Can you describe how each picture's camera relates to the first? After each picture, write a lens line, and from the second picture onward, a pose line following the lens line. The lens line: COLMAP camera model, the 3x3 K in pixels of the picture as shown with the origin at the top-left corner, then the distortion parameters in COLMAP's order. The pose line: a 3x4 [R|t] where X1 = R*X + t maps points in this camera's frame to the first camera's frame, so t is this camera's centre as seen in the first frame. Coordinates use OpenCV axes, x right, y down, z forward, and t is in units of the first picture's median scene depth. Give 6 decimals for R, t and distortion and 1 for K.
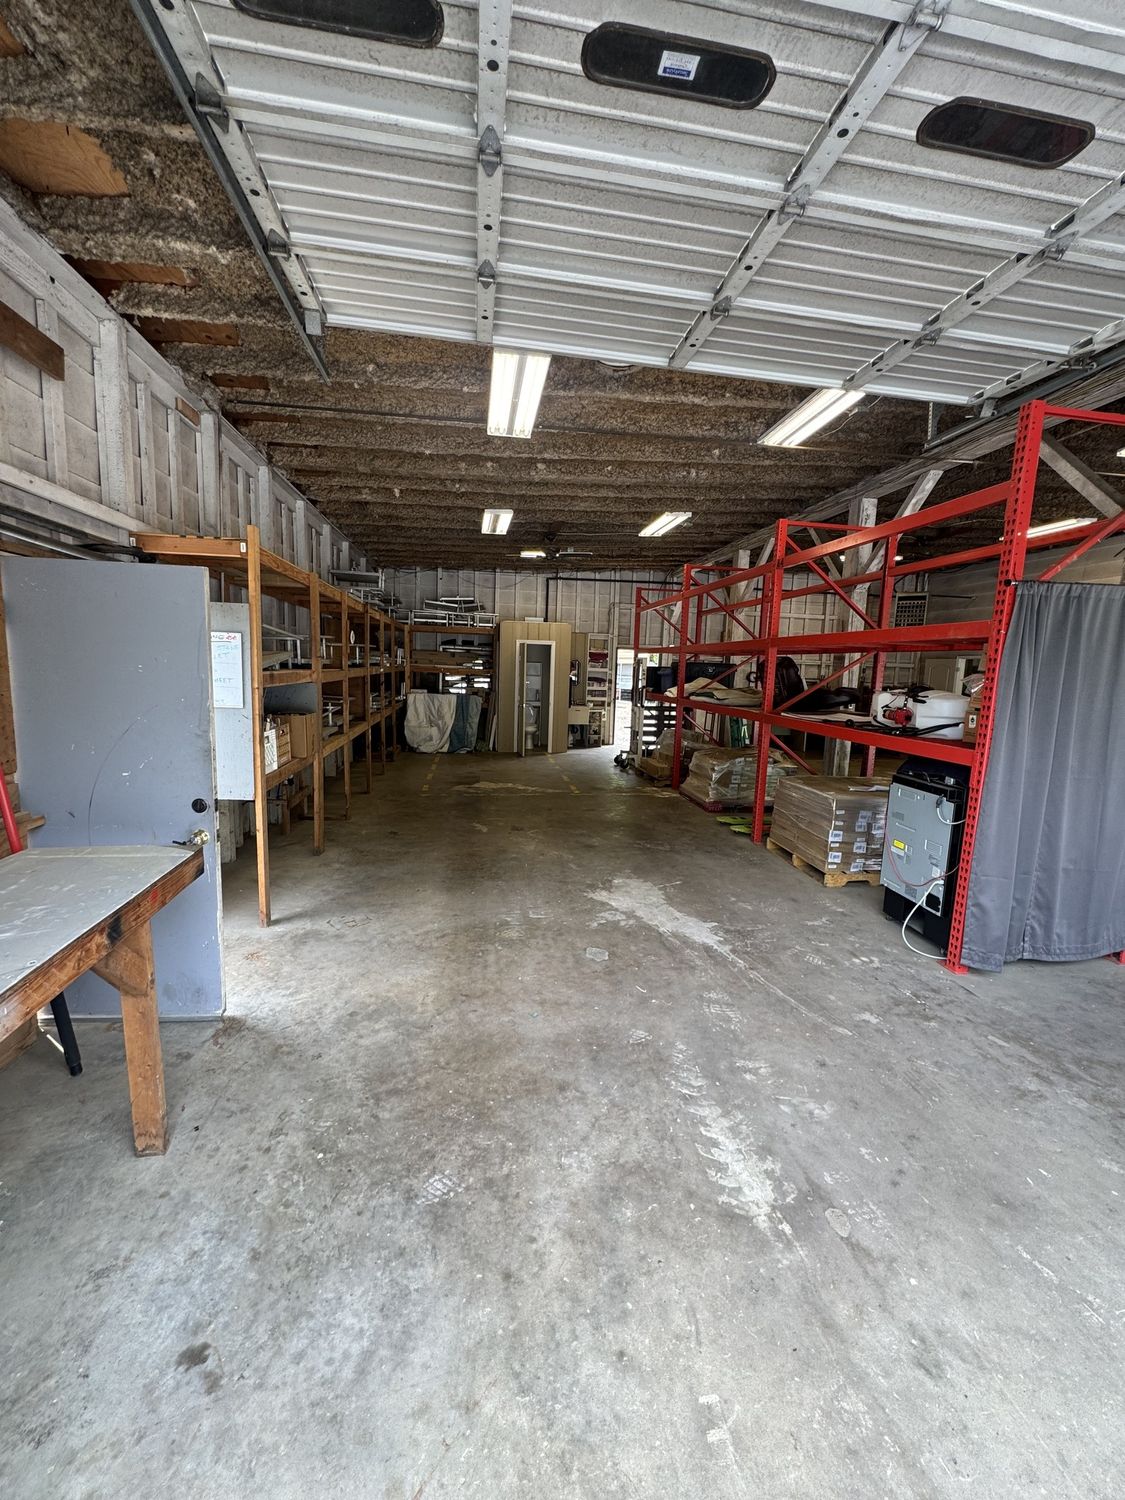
lens RADIAL K [[599.2, 0, 564.5], [0, 599.2, 748.1], [0, 0, 1]] dist [-0.001549, -0.000116]
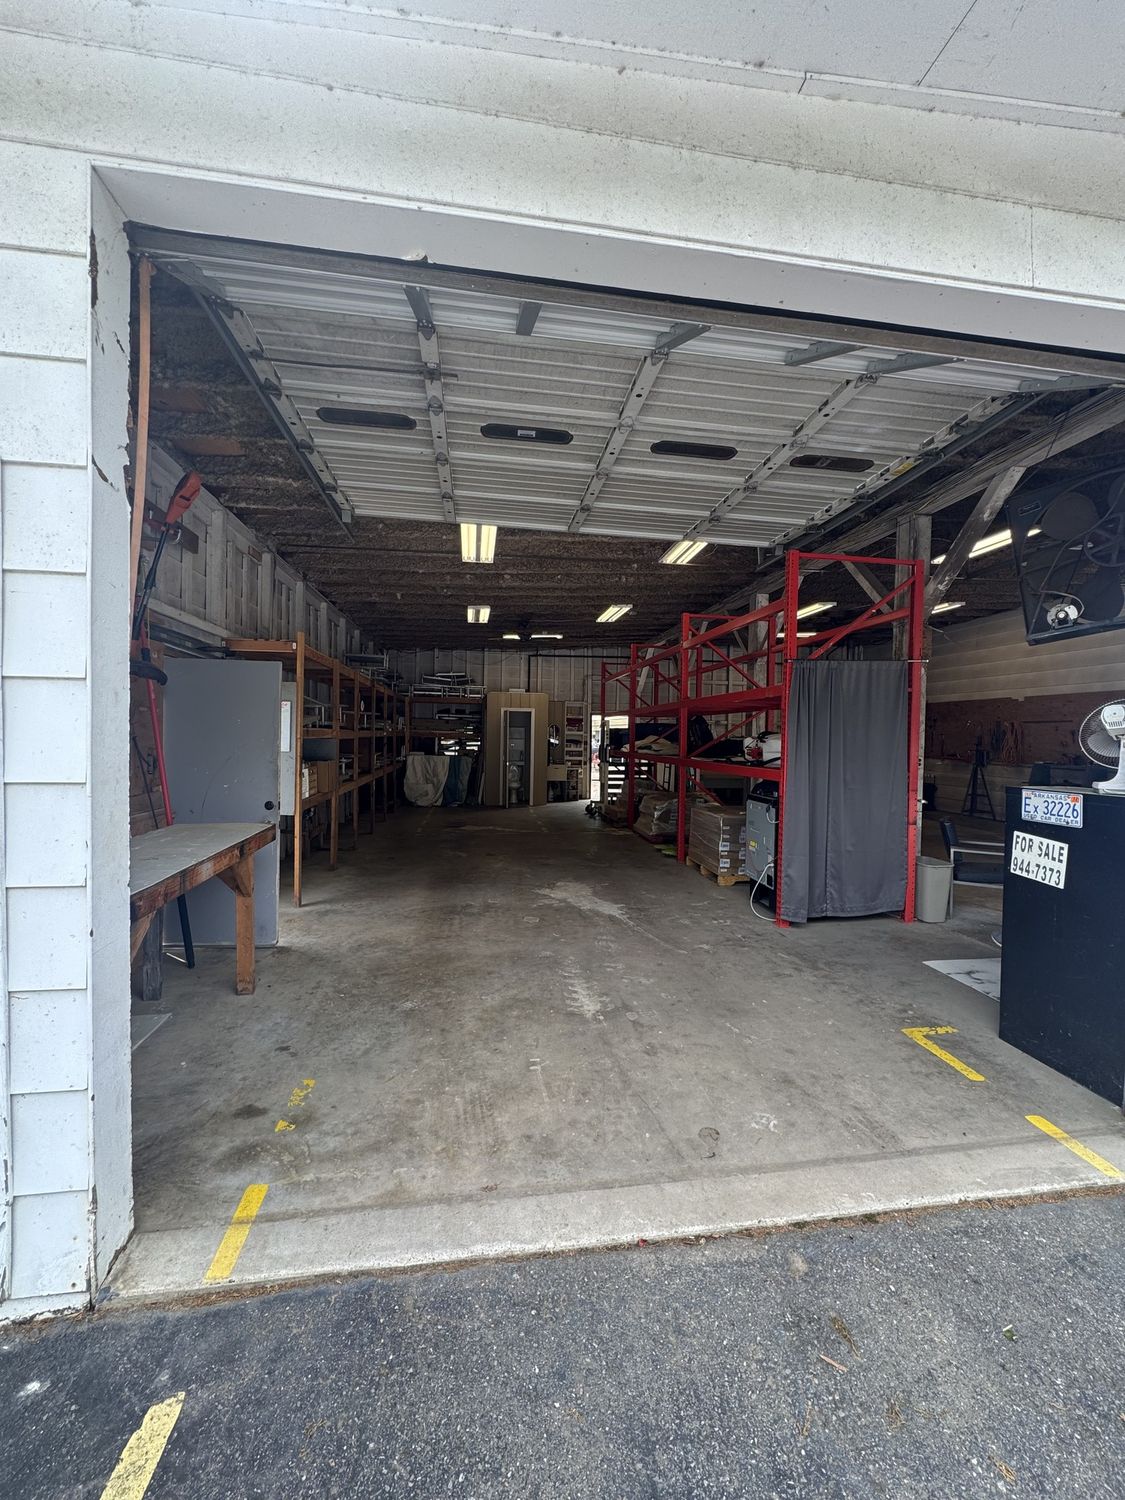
lens RADIAL K [[599.2, 0, 564.9], [0, 599.2, 747.3], [0, 0, 1]] dist [-0.001549, -0.000116]
pose [[0.999854, -0.016648, -0.003733, 0.152157], [0.016096, 0.992996, -0.117049, 0.109871], [0.005655, 0.116972, 0.993119, -0.479548]]
